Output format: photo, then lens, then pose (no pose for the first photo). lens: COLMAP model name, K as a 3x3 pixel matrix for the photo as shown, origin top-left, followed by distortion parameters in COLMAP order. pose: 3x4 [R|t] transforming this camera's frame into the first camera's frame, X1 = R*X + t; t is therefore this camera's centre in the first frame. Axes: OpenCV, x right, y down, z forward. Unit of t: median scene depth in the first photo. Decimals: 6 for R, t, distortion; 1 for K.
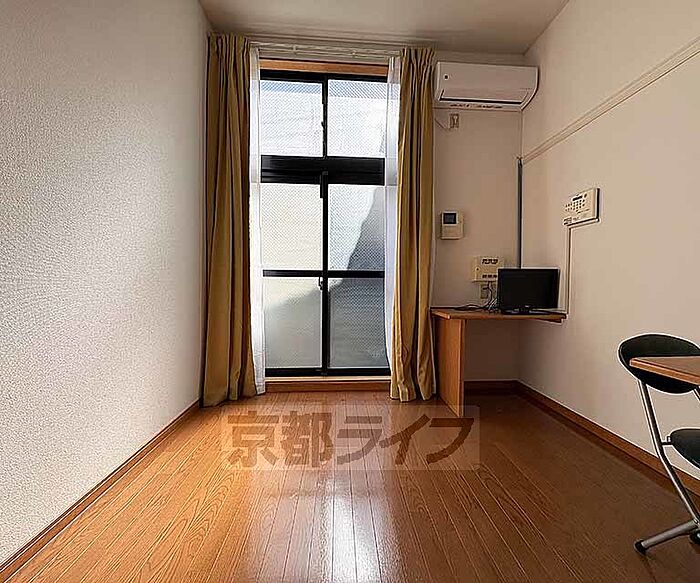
lens RADIAL K [[328.5, 0, 362.1], [0, 328.5, 290.7], [0, 0, 1]] dist [0.004269, 0.000715]
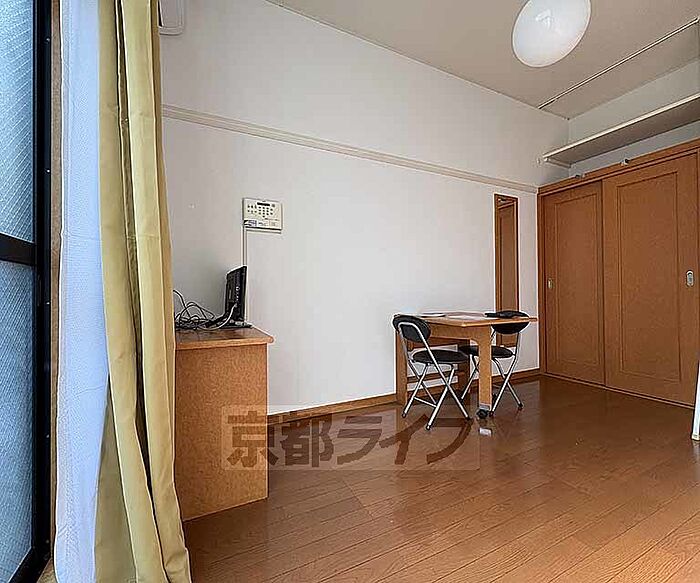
lens RADIAL K [[309.4, 0, 350.8], [0, 309.4, 291.6], [0, 0, 1]] dist [0.000331, -0.000724]
pose [[-0.370943, 0.002993, 0.928651, -0.286819], [0.020938, 0.999768, 0.005142, -0.006311], [-0.928420, 0.021352, -0.370919, 0.929409]]
